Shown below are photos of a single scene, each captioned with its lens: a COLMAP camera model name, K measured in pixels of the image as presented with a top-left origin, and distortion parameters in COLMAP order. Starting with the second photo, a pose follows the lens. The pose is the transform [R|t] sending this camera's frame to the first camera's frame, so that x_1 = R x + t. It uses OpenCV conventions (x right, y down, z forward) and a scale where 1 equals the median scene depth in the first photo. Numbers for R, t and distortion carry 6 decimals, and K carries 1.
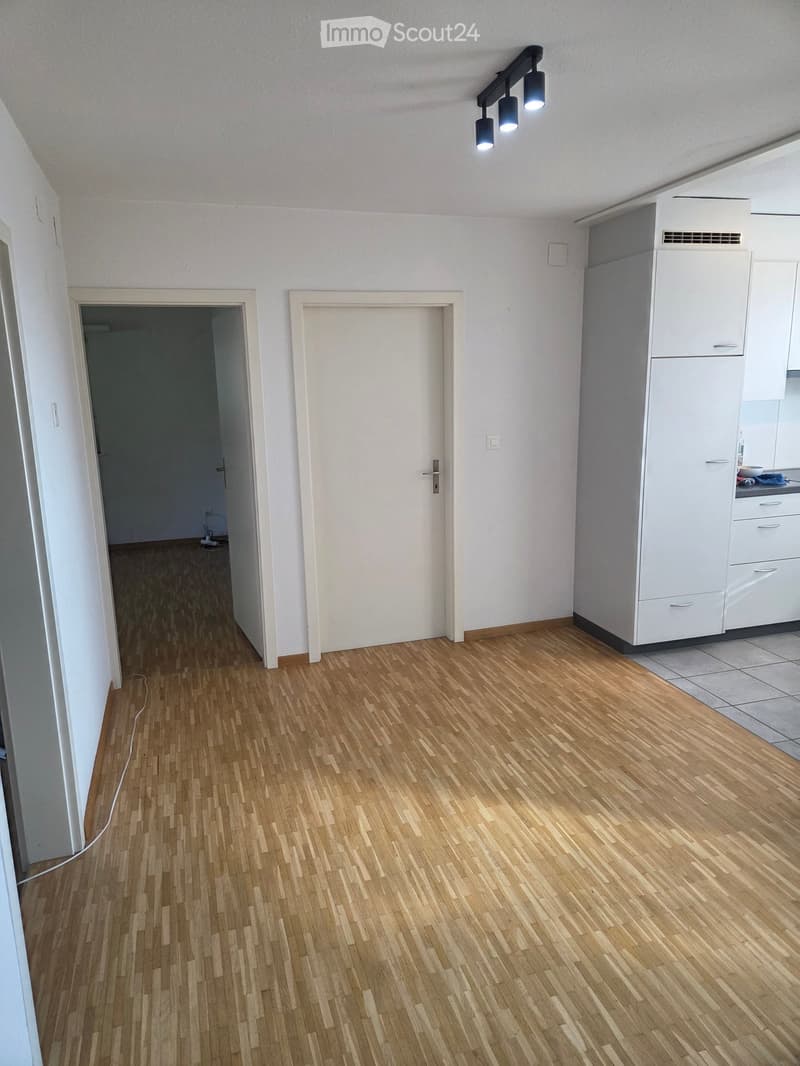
lens RADIAL K [[739.8, 0, 399.4], [0, 739.8, 534.3], [0, 0, 1]] dist [0.057964, -0.040666]
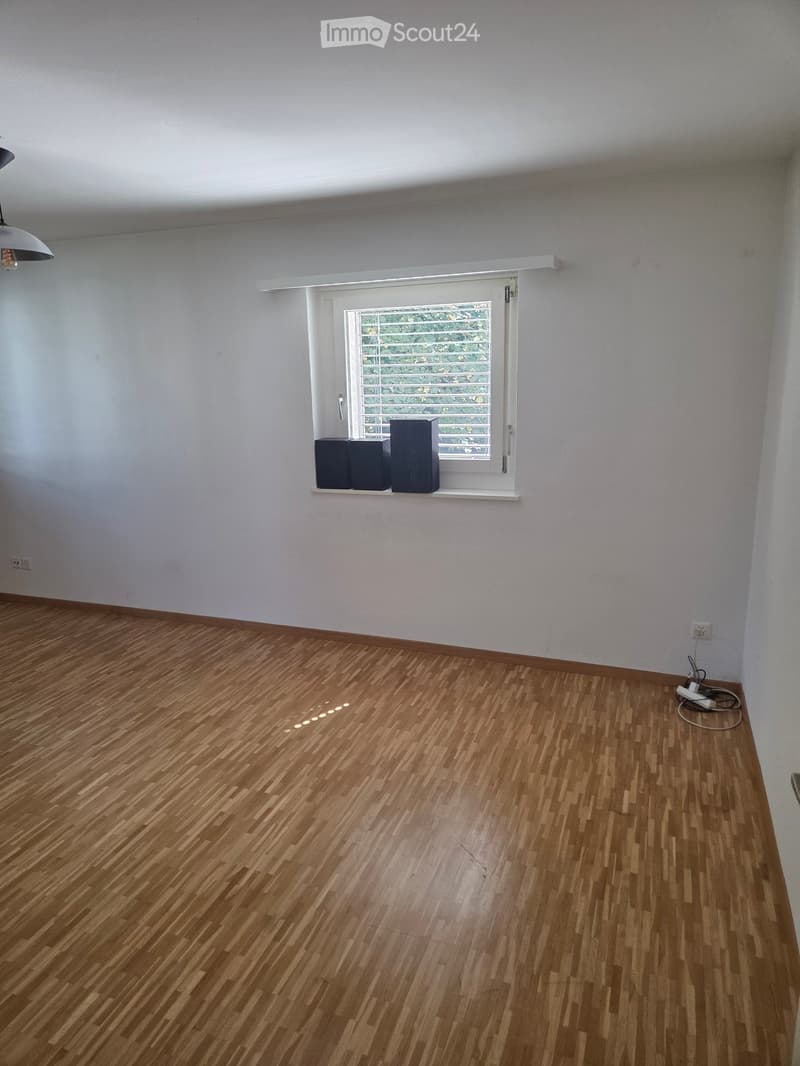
lens RADIAL K [[739.8, 0, 398.0], [0, 739.8, 532.3], [0, 0, 1]] dist [0.057964, -0.040666]
pose [[0.797064, 0.144327, -0.586394, -0.143853], [-0.122584, 0.989474, 0.076911, -0.106108], [0.591322, 0.010580, 0.806366, 0.505657]]
